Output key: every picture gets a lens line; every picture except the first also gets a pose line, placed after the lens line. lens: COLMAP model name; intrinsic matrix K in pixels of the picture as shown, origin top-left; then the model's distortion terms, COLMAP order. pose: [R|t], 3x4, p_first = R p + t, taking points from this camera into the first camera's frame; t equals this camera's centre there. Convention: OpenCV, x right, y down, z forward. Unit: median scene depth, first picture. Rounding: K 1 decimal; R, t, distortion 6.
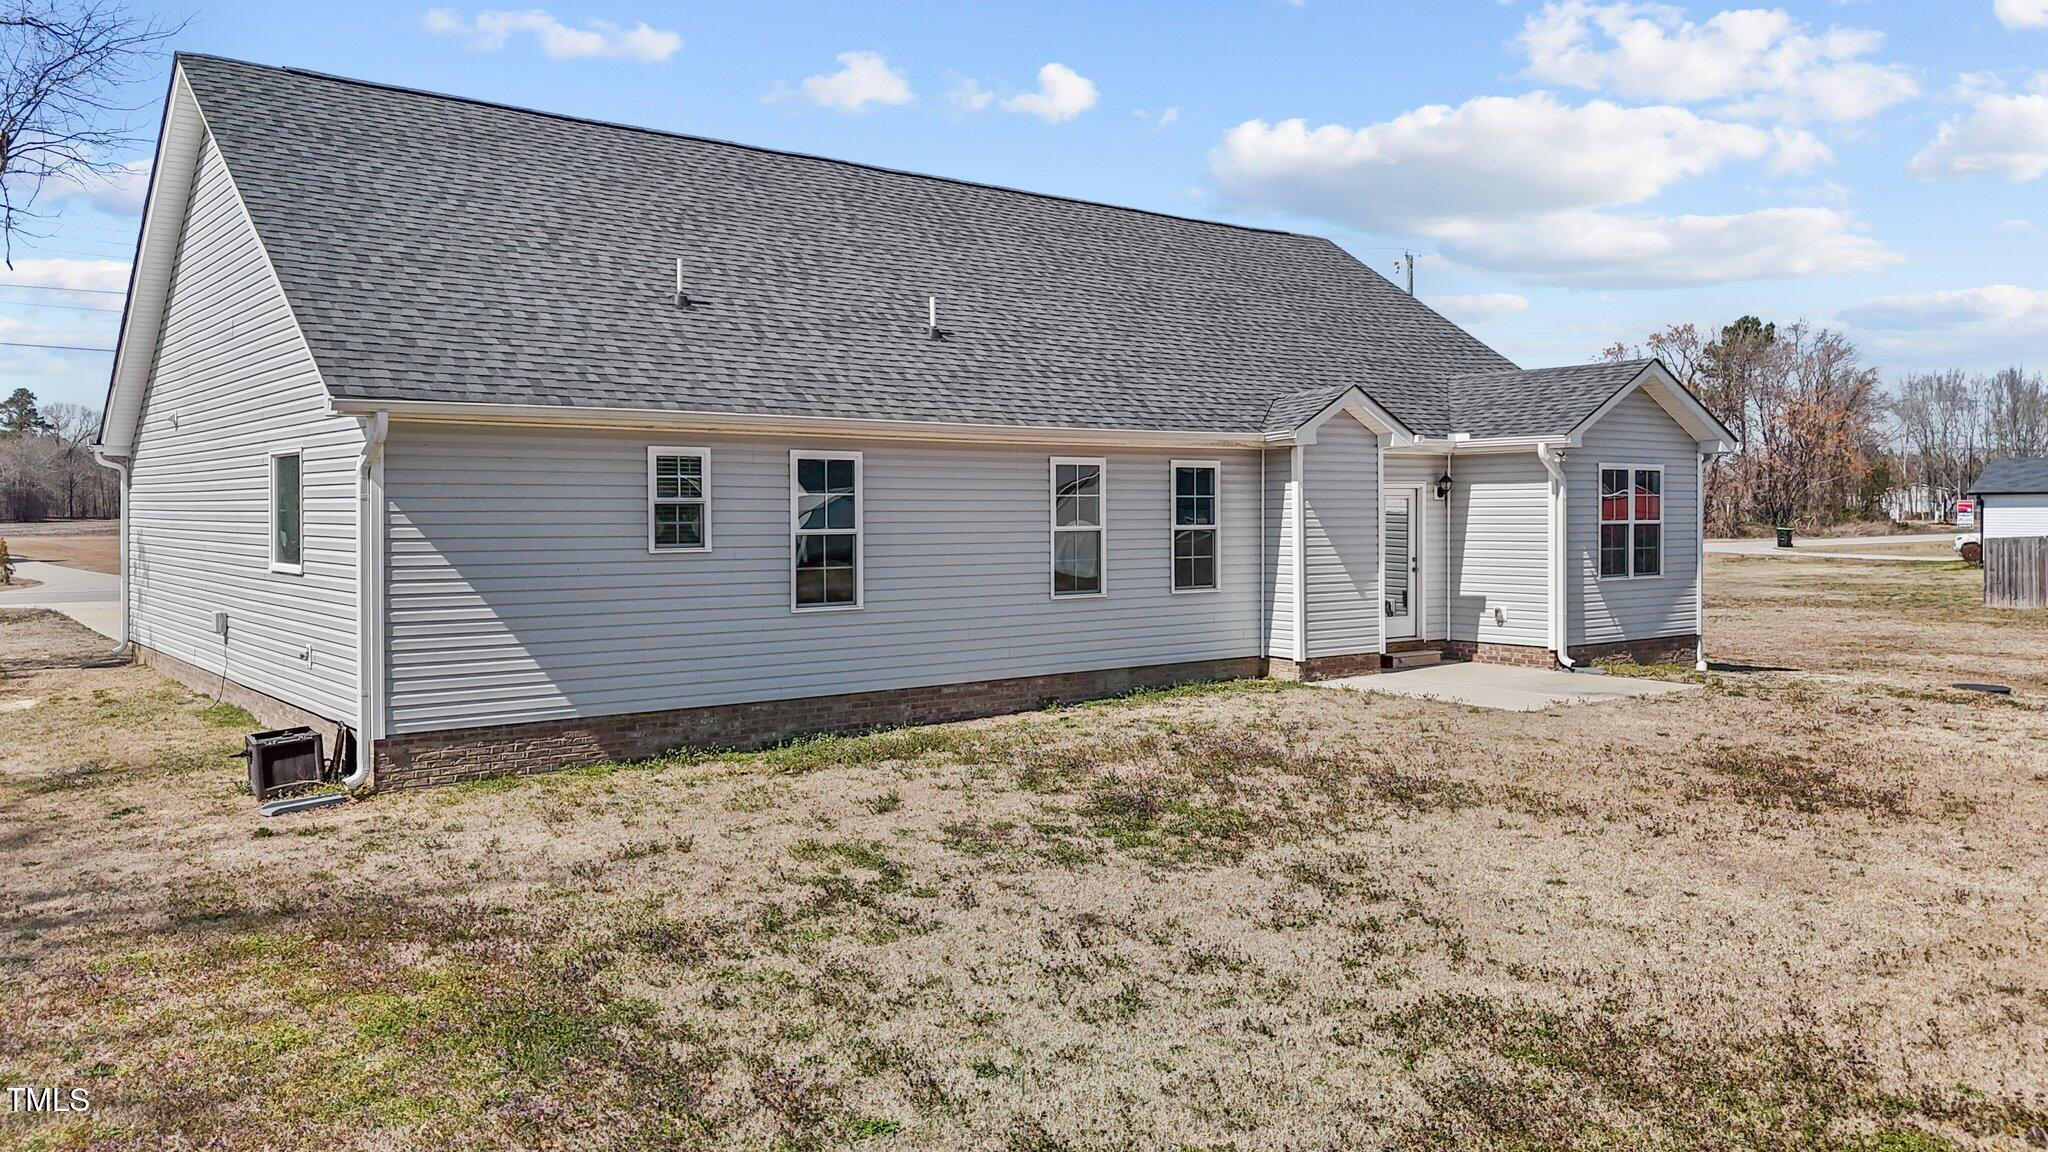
lens RADIAL K [[1530.3, 0, 998.9], [0, 1530.3, 501.4], [0, 0, 1]] dist [0.043105, -0.002776]
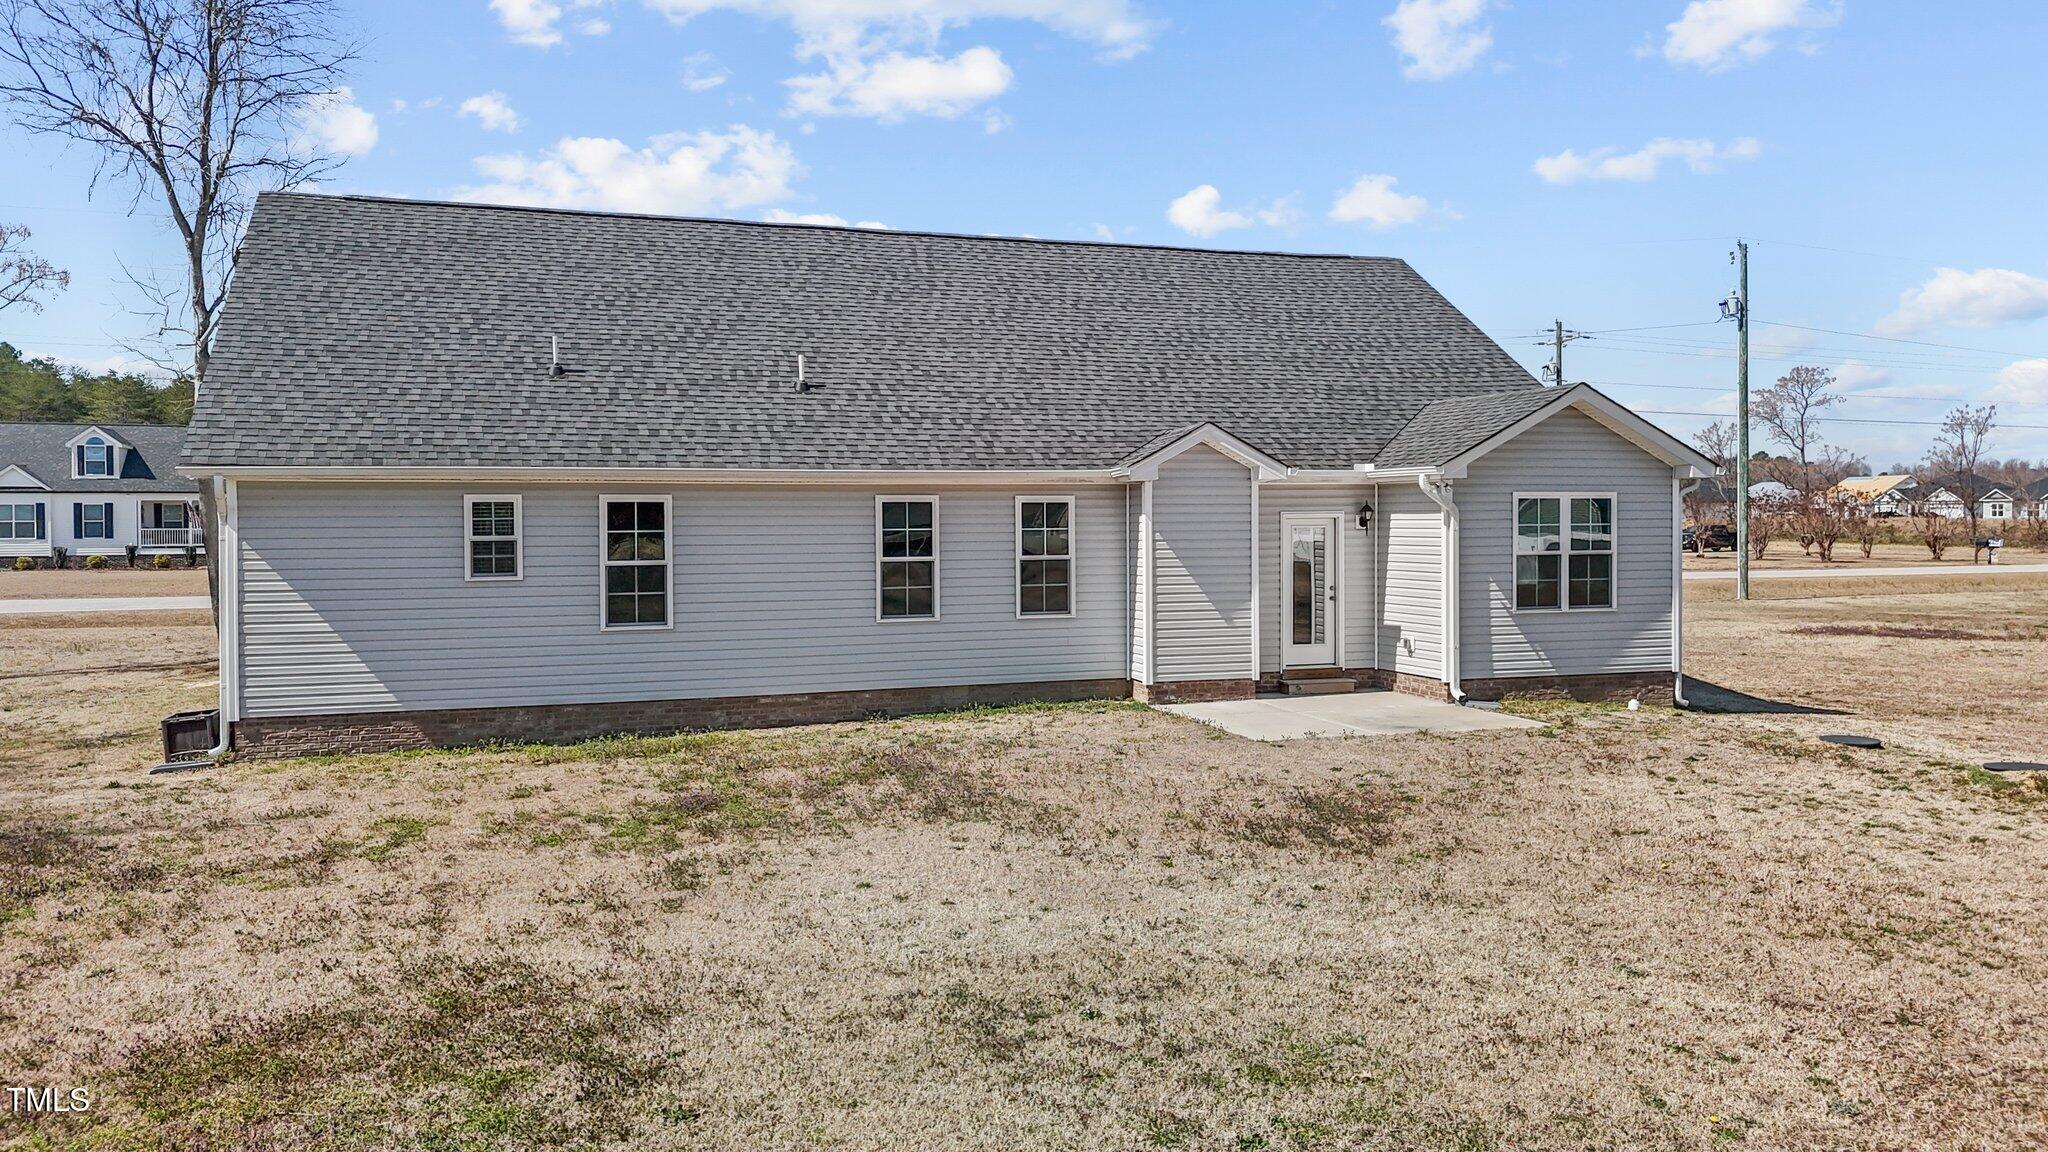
lens RADIAL K [[1520.4, 0, 1015.1], [0, 1520.4, 520.9], [0, 0, 1]] dist [0.042491, -0.004445]
pose [[0.945418, 0.000347, -0.325860, 0.454740], [0.003200, 0.999941, 0.010349, -0.020015], [0.325844, -0.010827, 0.945361, -0.018934]]
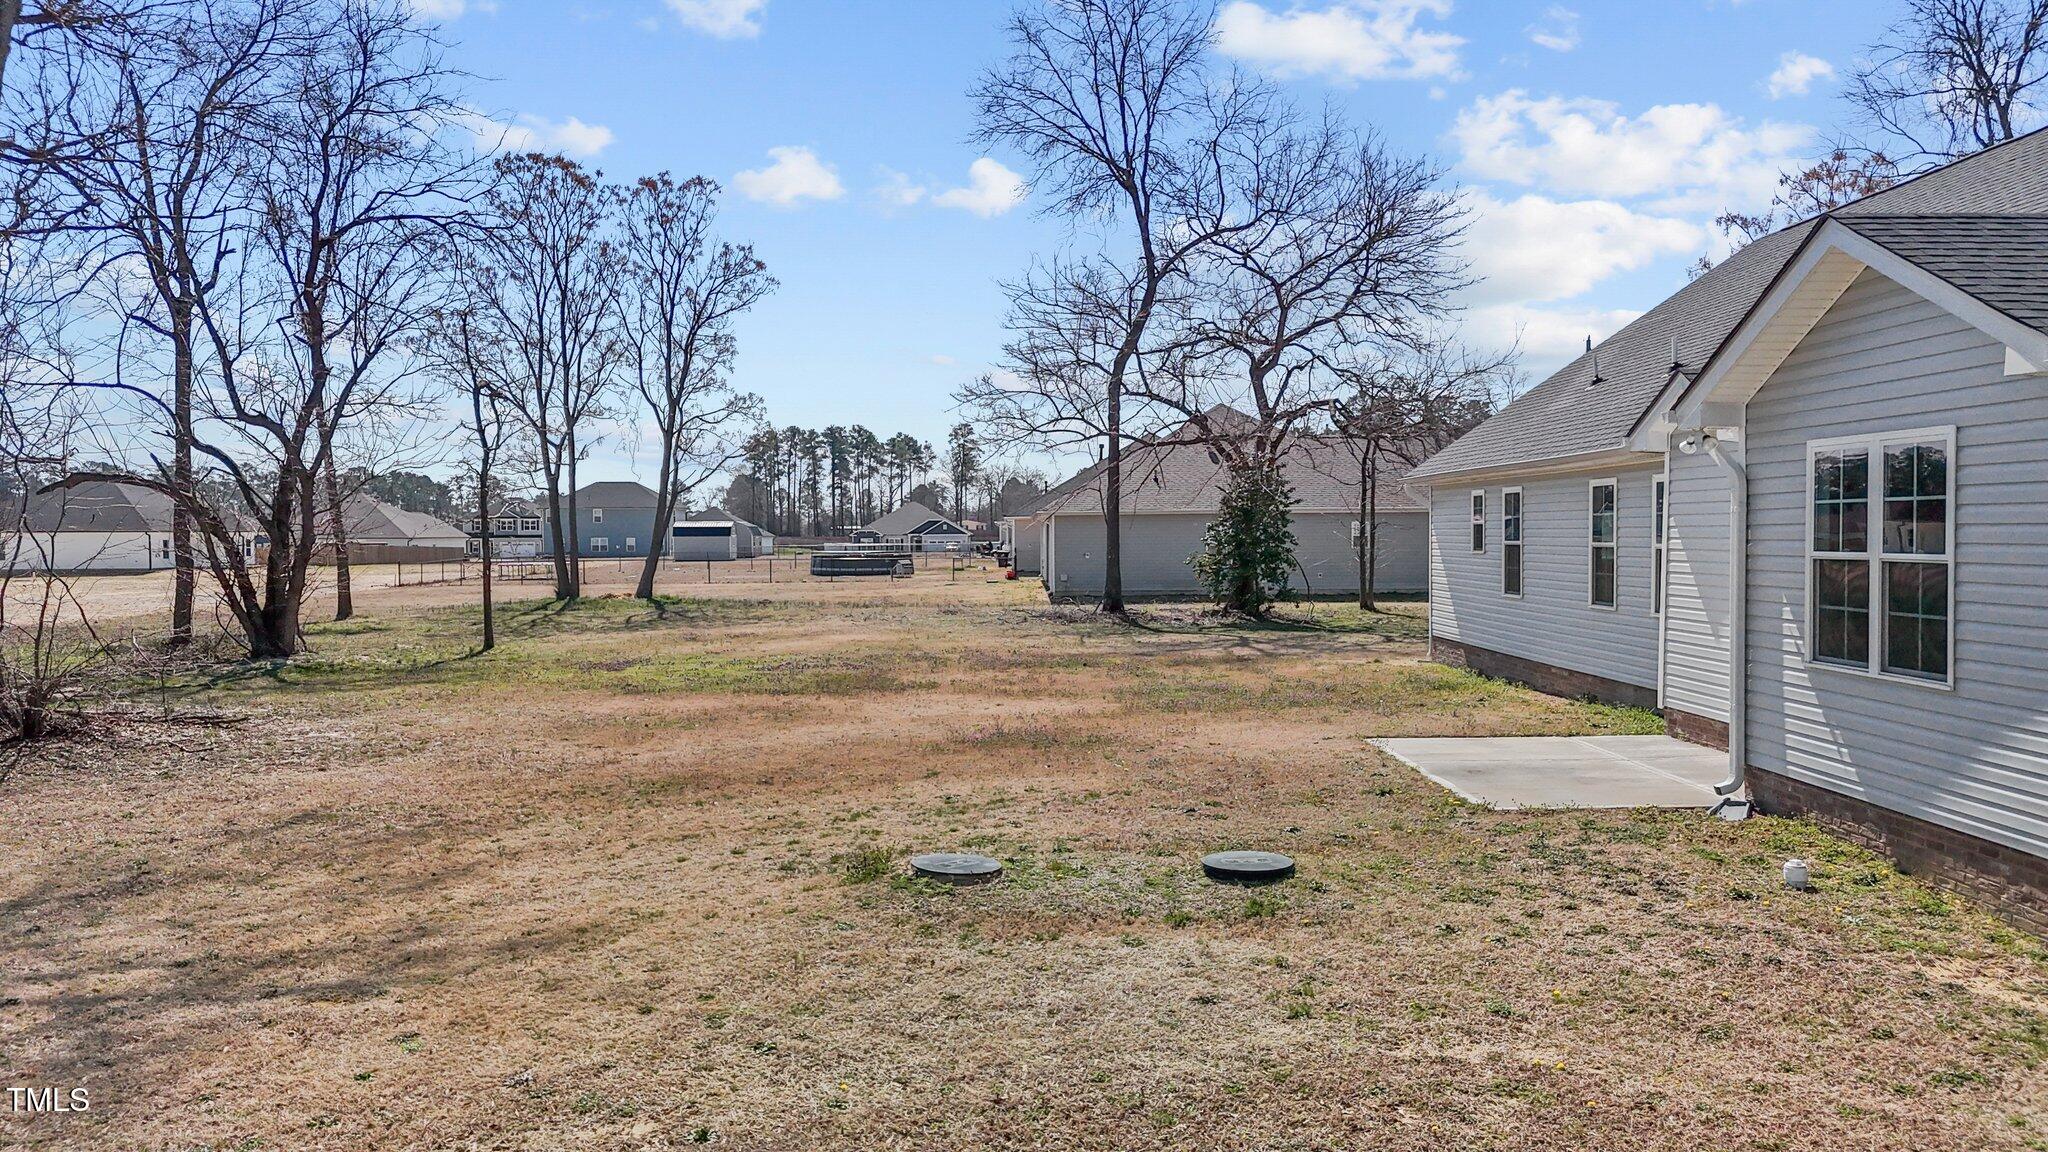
lens RADIAL K [[1474.7, 0, 1018.7], [0, 1474.7, 627.4], [0, 0, 1]] dist [0.007946, -0.000914]
pose [[-0.605569, 0.058351, -0.793651, 1.062206], [0.012795, 0.997893, 0.063605, 0.003589], [0.795690, 0.028363, -0.605040, 1.220586]]
